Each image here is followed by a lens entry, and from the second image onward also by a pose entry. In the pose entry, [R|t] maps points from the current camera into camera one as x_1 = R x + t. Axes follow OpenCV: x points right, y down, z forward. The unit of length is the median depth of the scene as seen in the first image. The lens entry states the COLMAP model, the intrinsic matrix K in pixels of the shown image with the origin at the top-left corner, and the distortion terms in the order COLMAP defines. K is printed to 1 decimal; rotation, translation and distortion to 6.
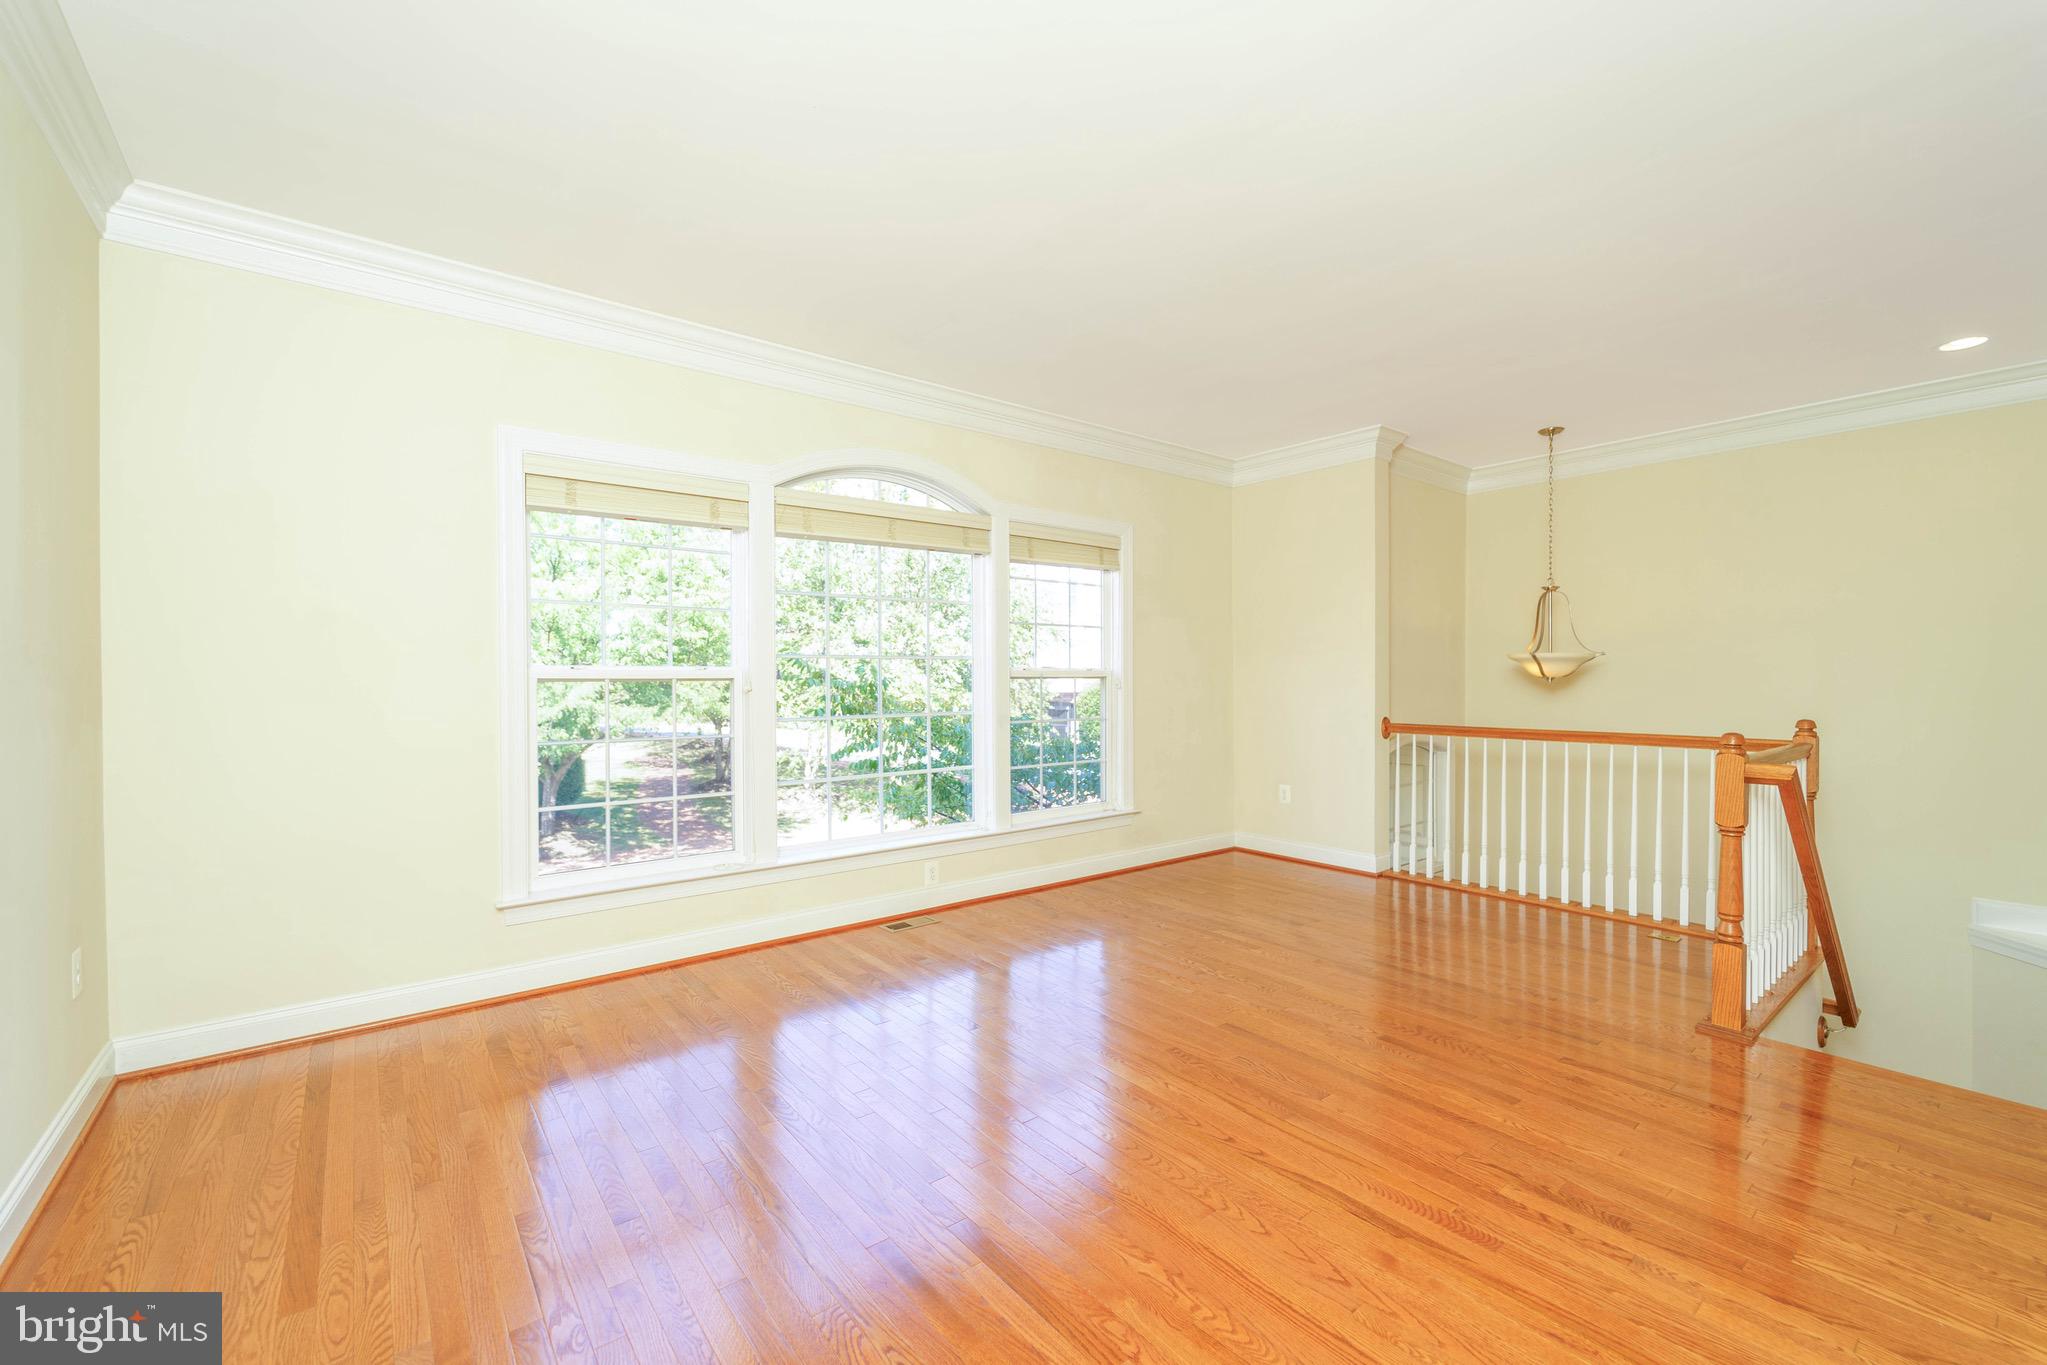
lens RADIAL K [[832.1, 0, 1018.5], [0, 832.1, 677.5], [0, 0, 1]] dist [0.008734, 0.000135]
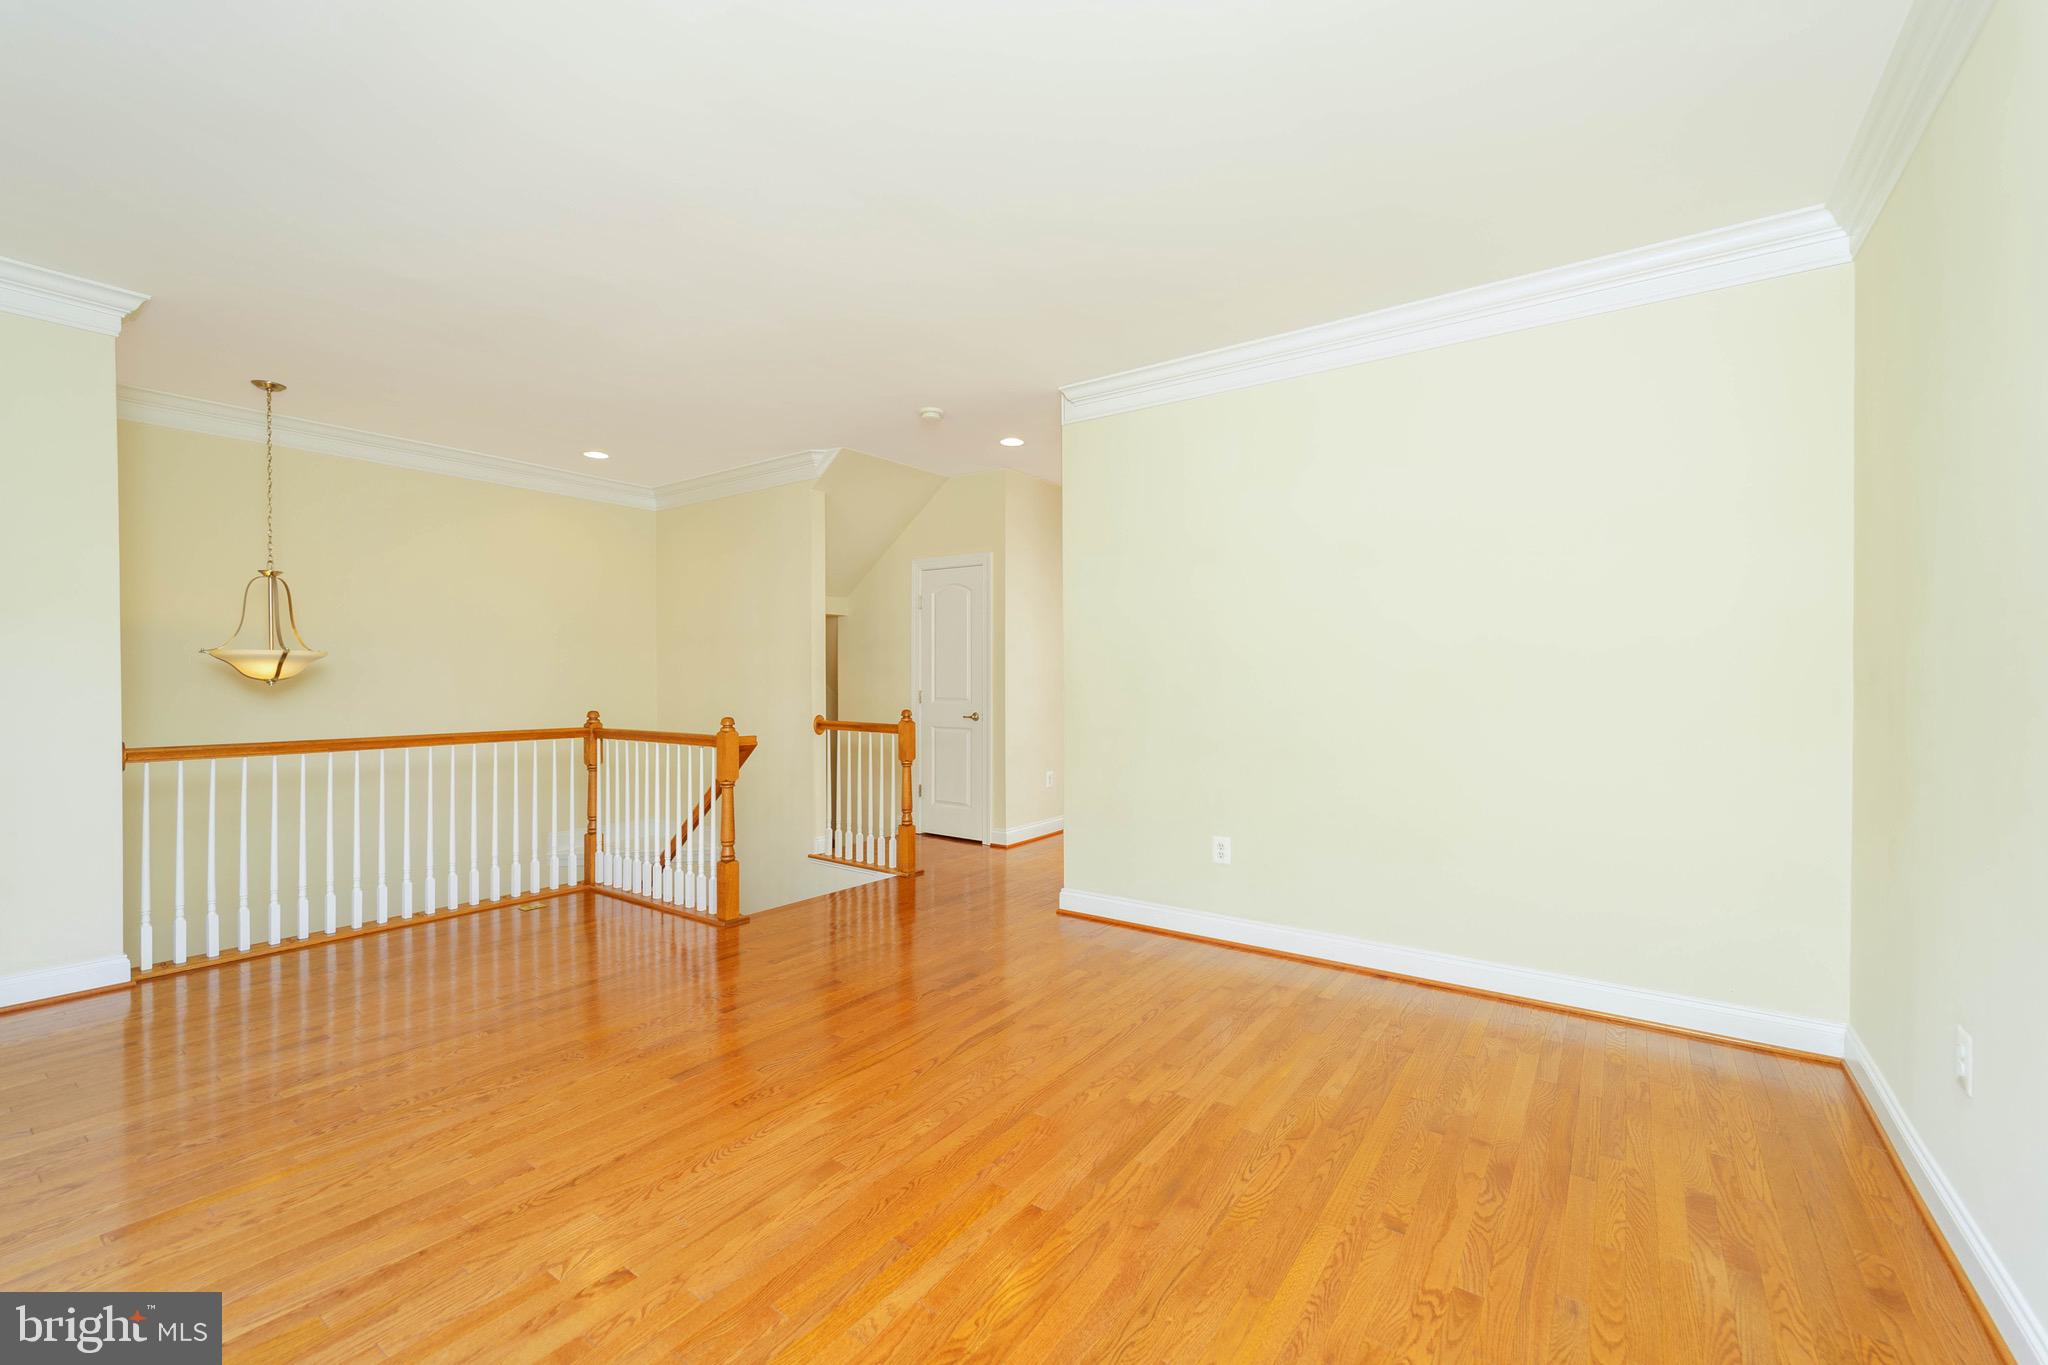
lens RADIAL K [[845.7, 0, 1047.3], [0, 845.7, 687.3], [0, 0, 1]] dist [0.000112, -0.000346]
pose [[-0.298336, -0.009509, 0.954414, -0.560485], [-0.000375, 0.999951, 0.009846, -0.001334], [-0.954461, 0.002579, -0.298325, 0.704137]]
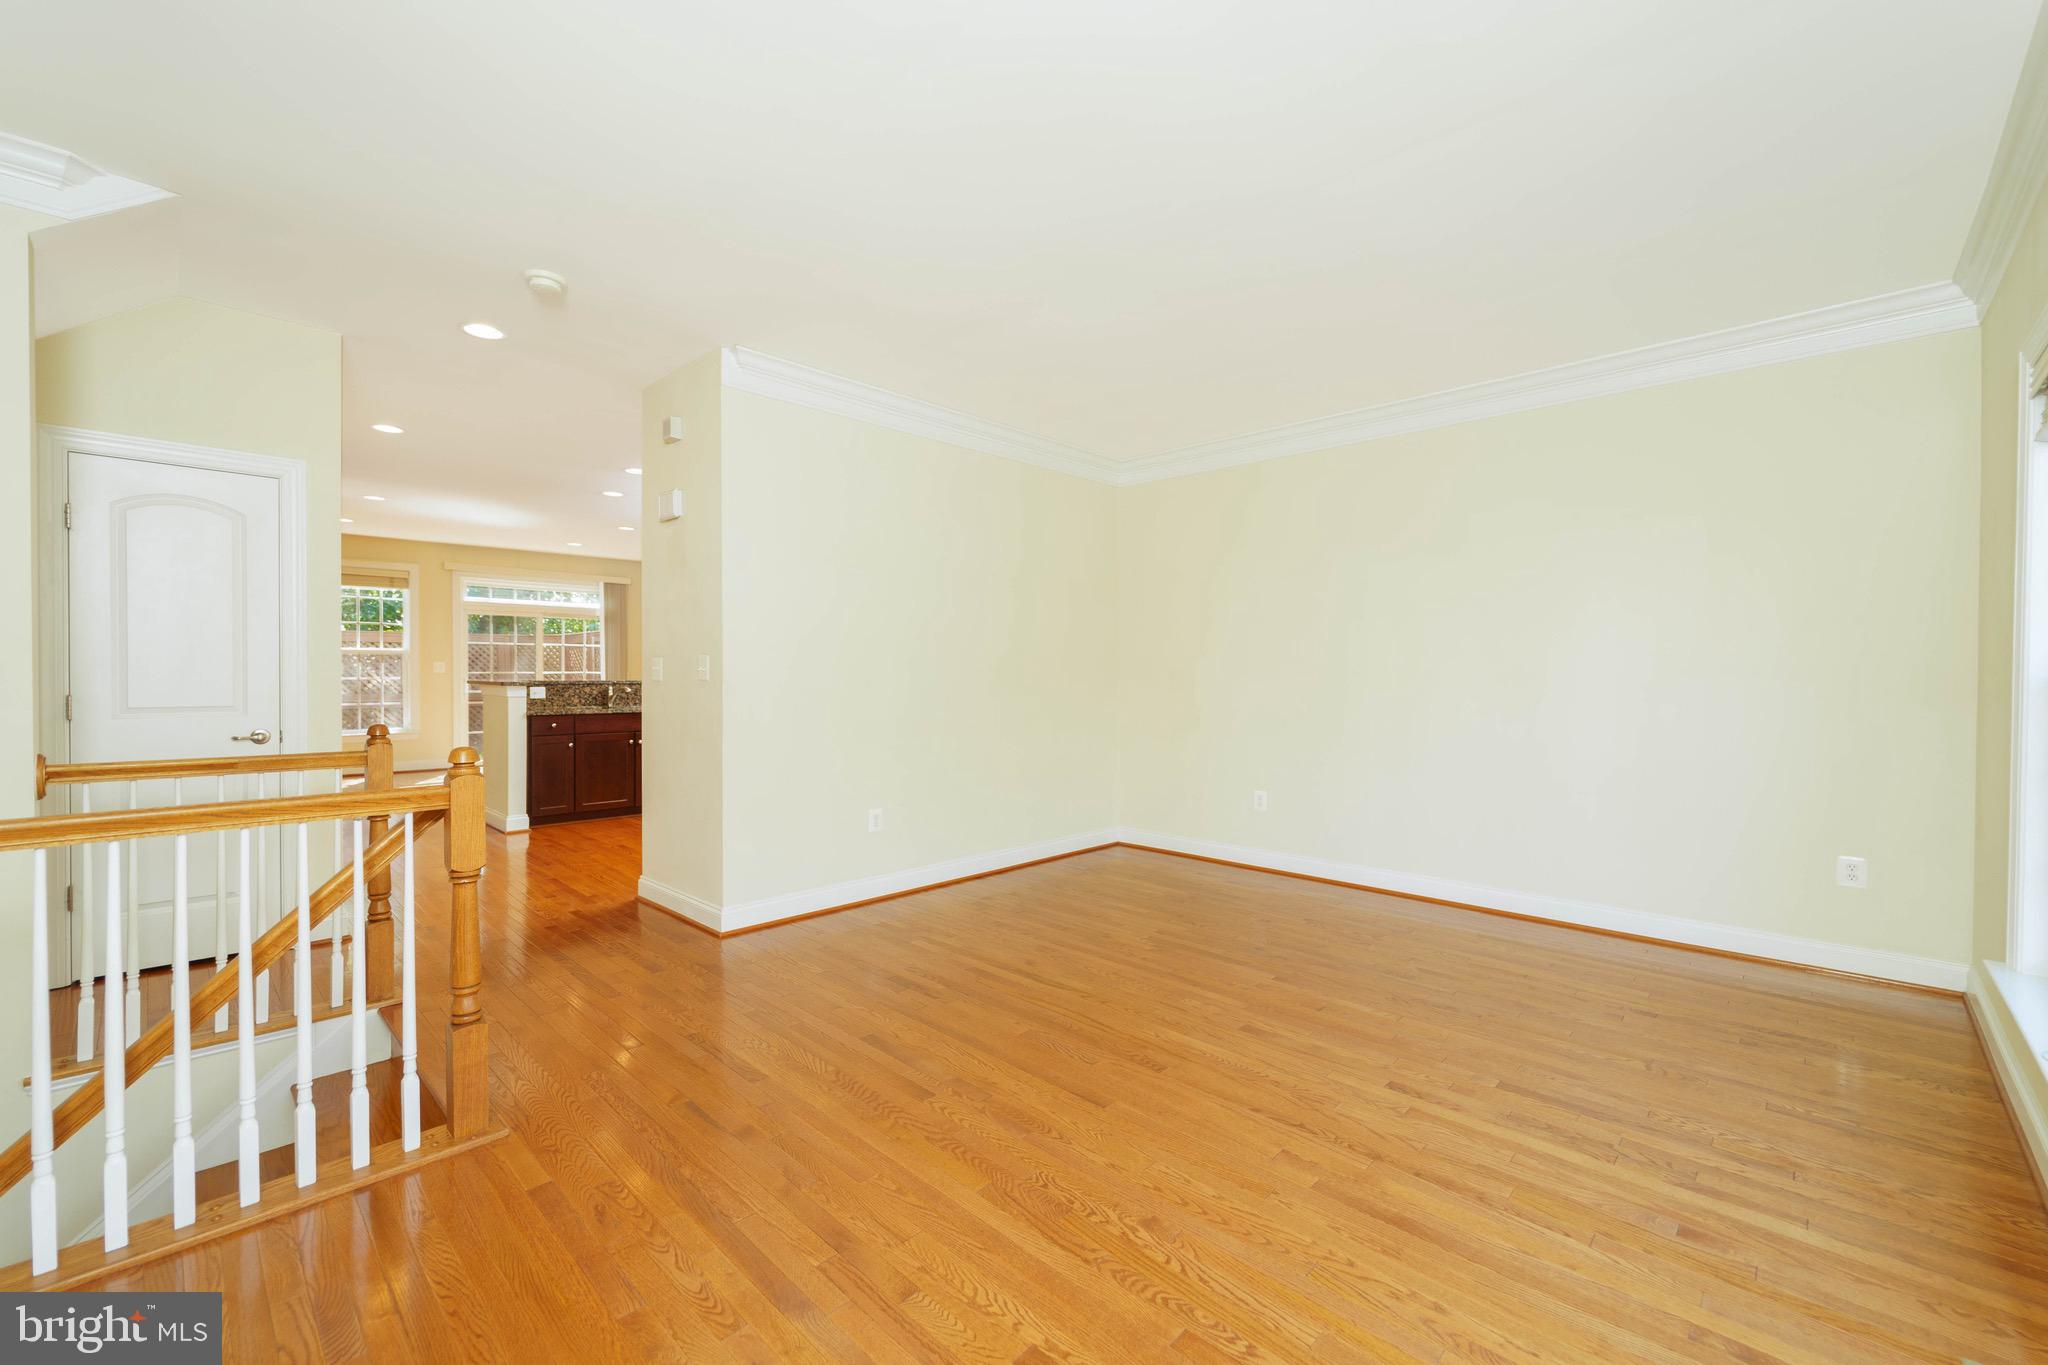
lens RADIAL K [[824.1, 0, 1028.2], [0, 824.1, 681.0], [0, 0, 1]] dist [0.000882, -0.000145]
pose [[-0.989485, -0.001857, -0.144624, 0.348033], [-0.003502, 0.999932, 0.011121, -0.004412], [0.144594, 0.011510, -0.989424, 1.407250]]
